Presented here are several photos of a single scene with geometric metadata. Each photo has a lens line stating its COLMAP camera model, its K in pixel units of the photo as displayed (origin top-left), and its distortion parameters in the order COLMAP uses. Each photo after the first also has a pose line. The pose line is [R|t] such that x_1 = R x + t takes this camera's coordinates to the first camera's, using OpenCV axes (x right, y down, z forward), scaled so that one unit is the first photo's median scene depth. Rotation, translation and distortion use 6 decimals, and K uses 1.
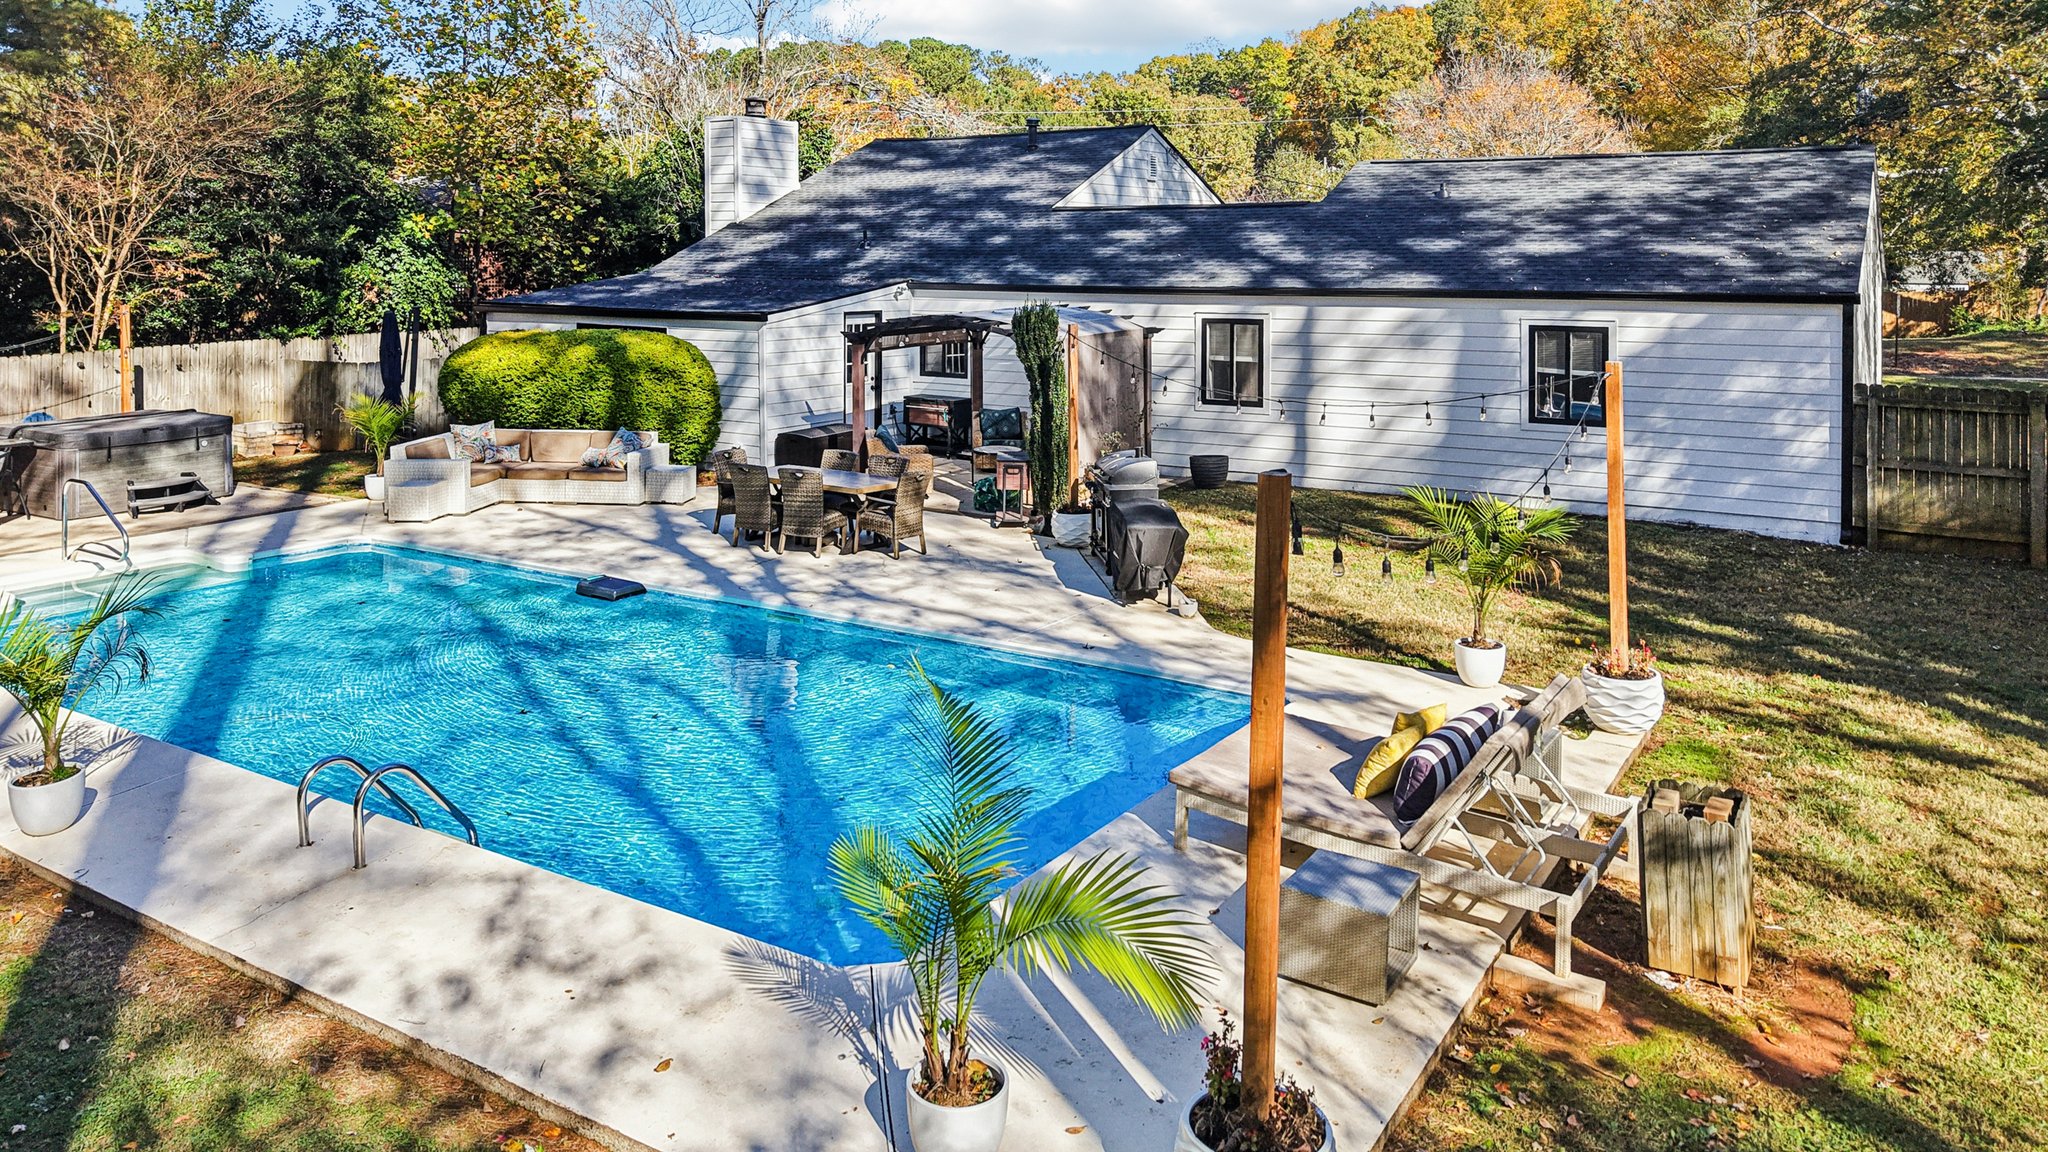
lens RADIAL K [[1766.5, 0, 1089.0], [0, 1766.5, 483.7], [0, 0, 1]] dist [0.021594, 0.001744]
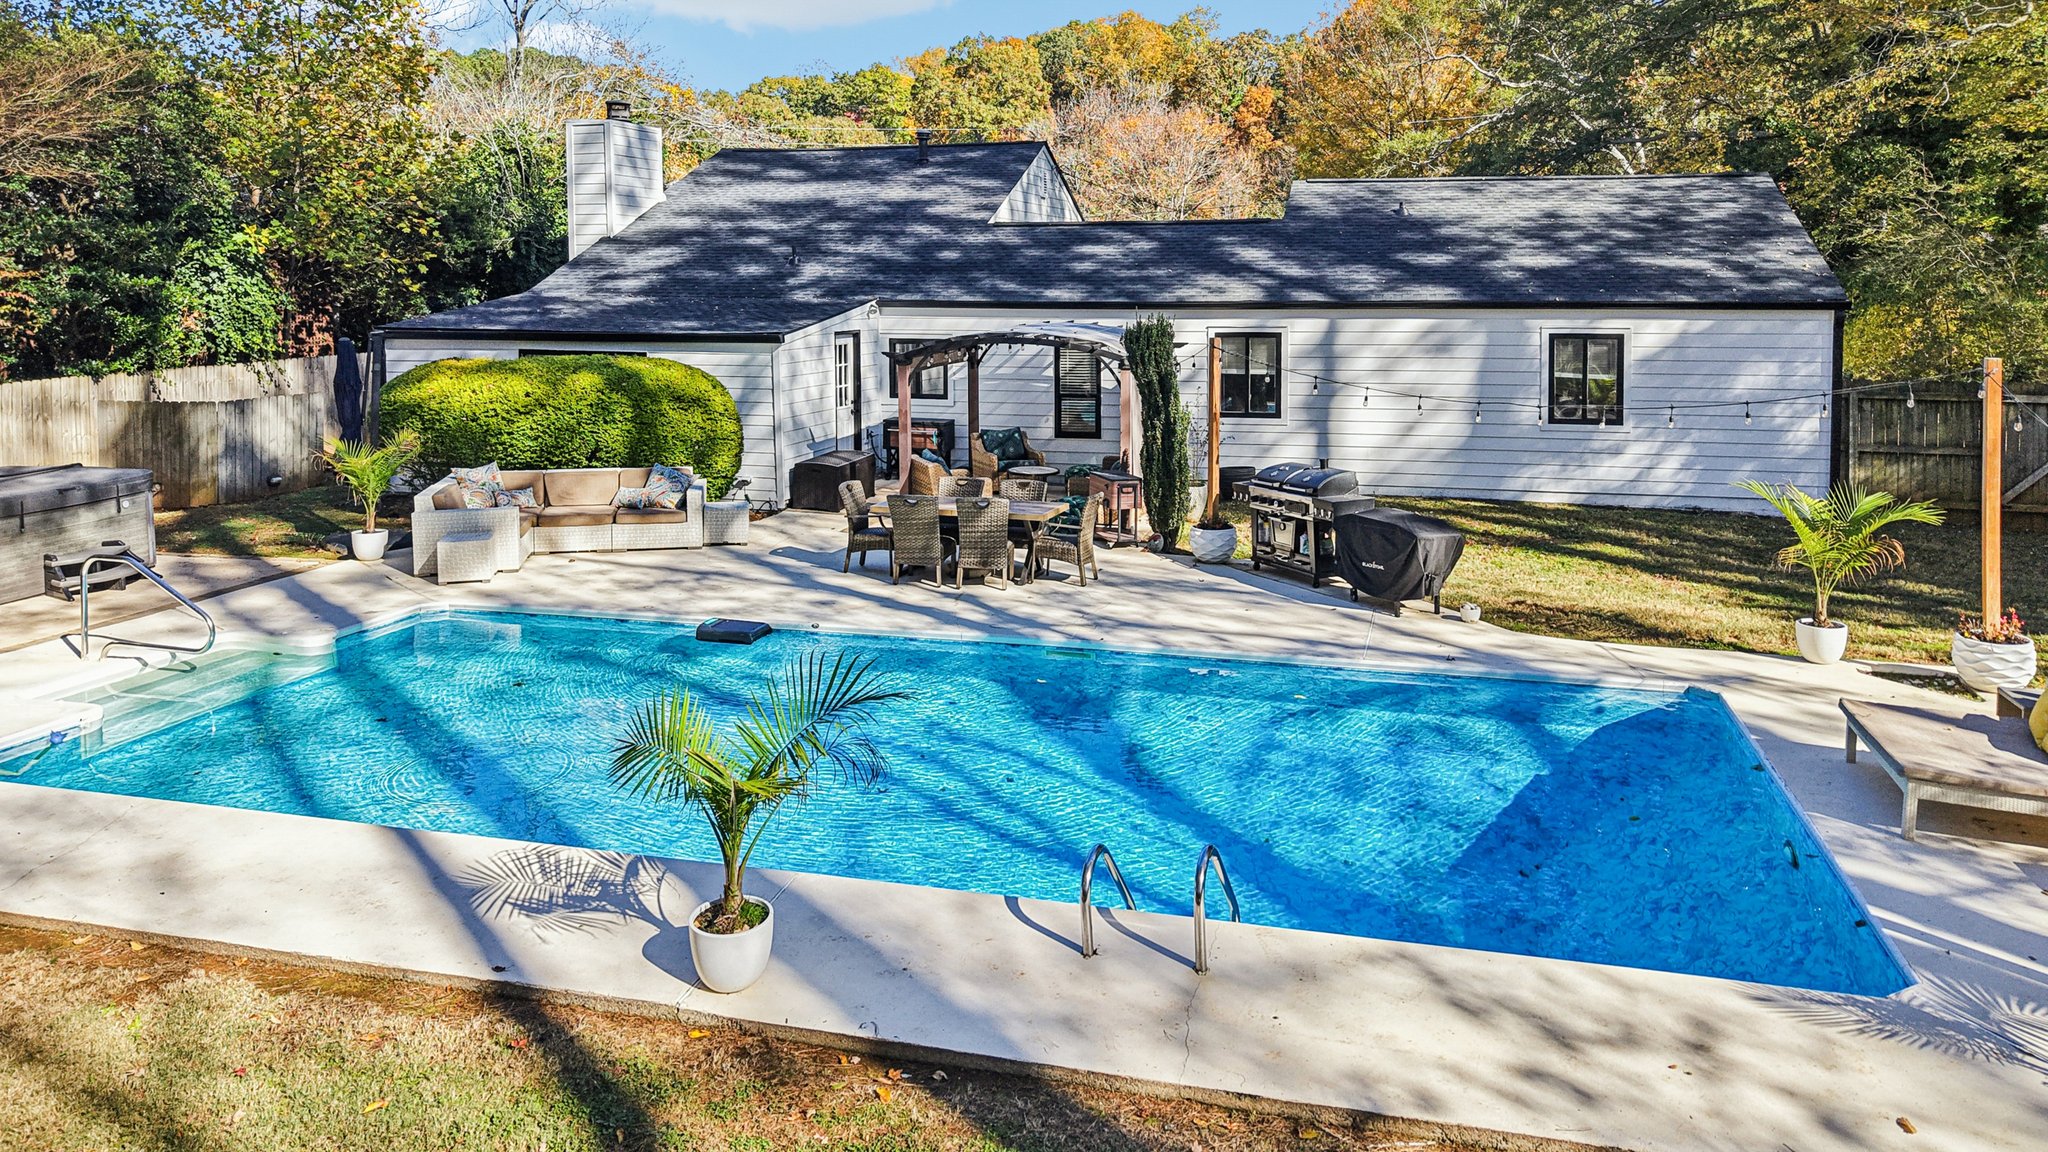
lens RADIAL K [[1664.1, 0, 1024.0], [0, 1664.1, 576.0], [0, 0, 1]] dist [0.003925, 0.003370]
pose [[0.937180, -0.064230, 0.342882, -0.373637], [0.048469, 0.997345, 0.054349, -0.011207], [-0.345462, -0.034316, 0.937805, 0.137359]]
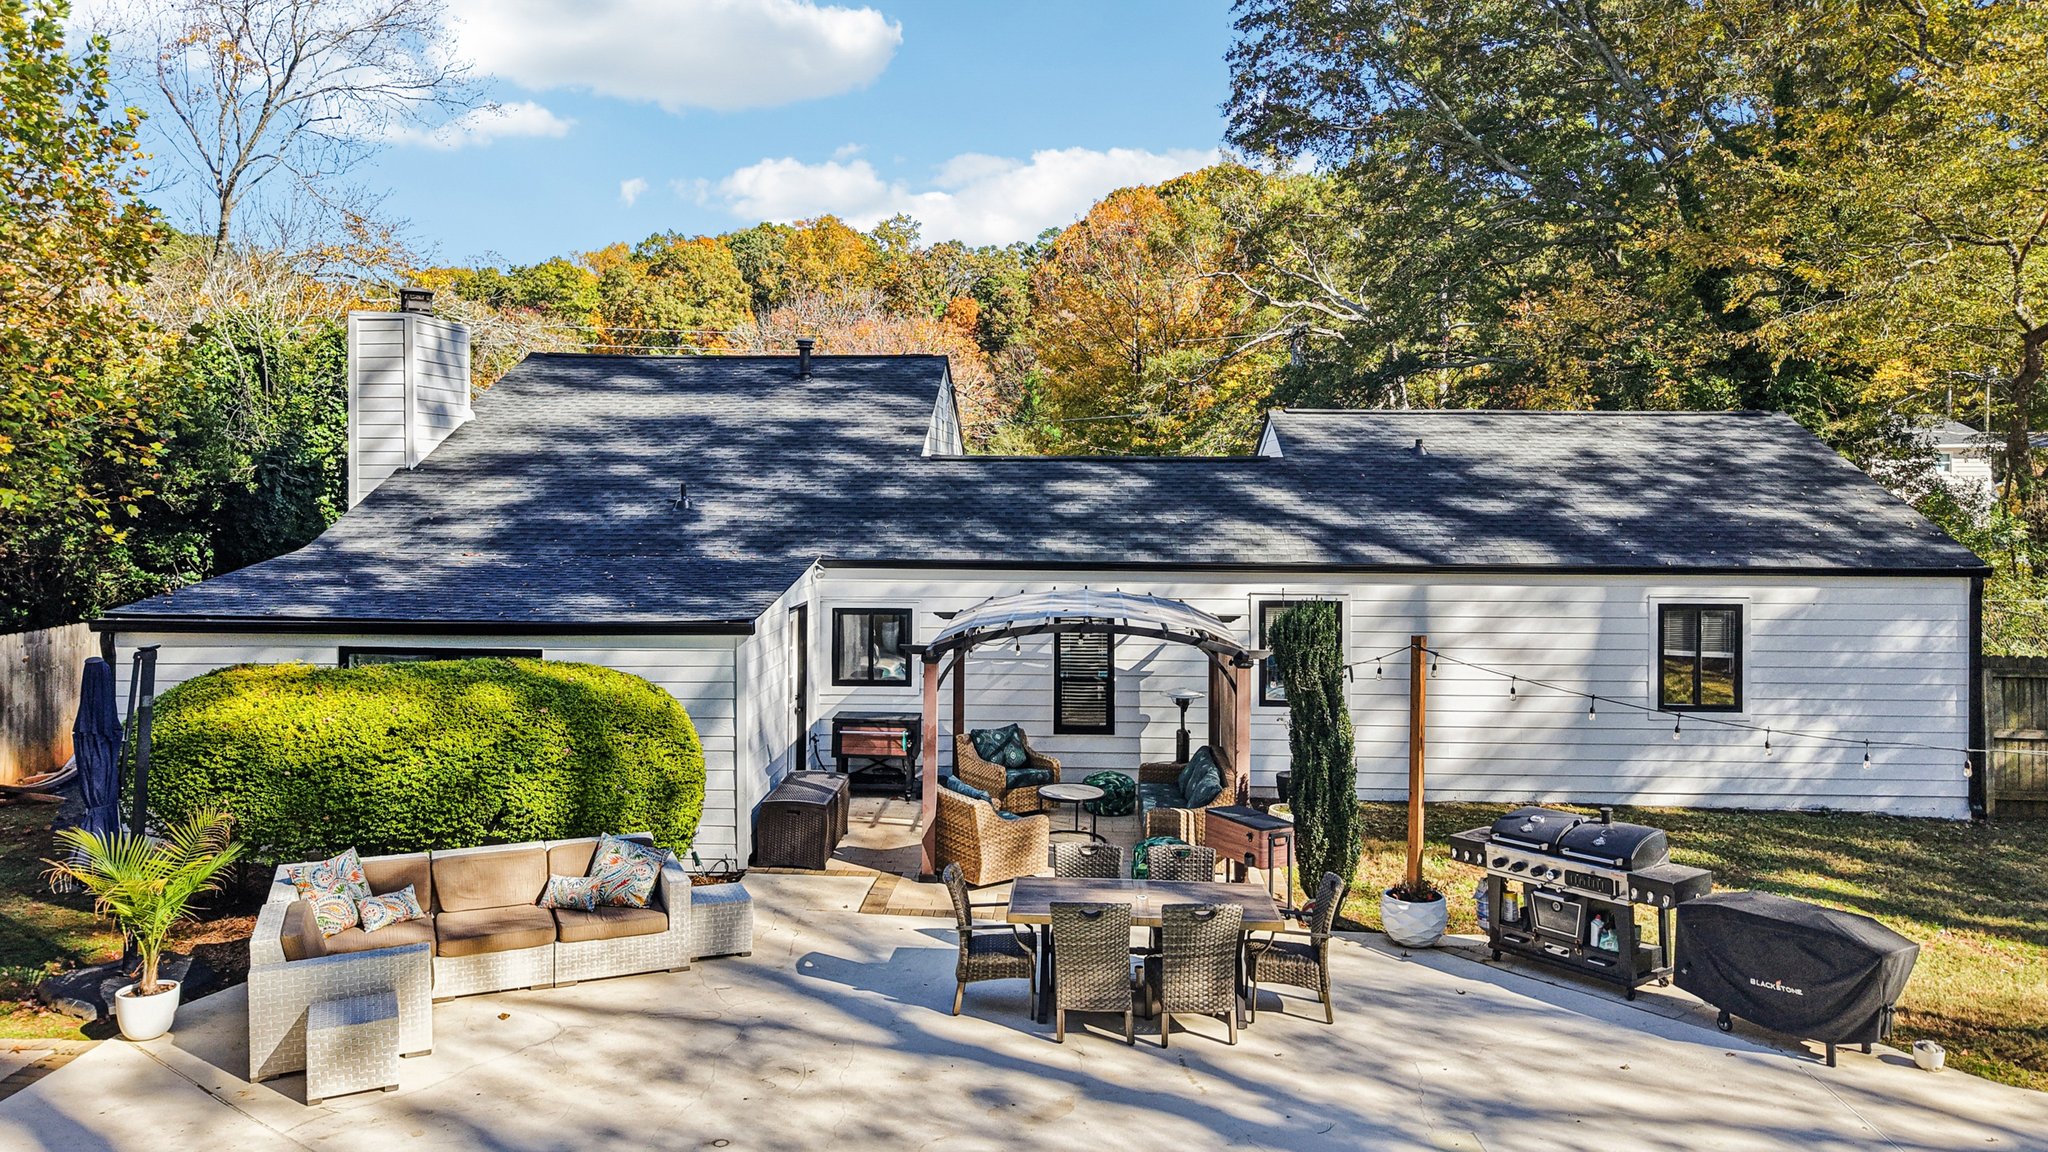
lens RADIAL K [[1664.1, 0, 1024.0], [0, 1664.1, 576.0], [0, 0, 1]] dist [0.003925, 0.003370]
pose [[0.839041, -0.022951, 0.543584, -0.427317], [0.061244, 0.996744, -0.052449, -0.069768], [-0.540610, 0.077298, 0.837715, 0.427138]]
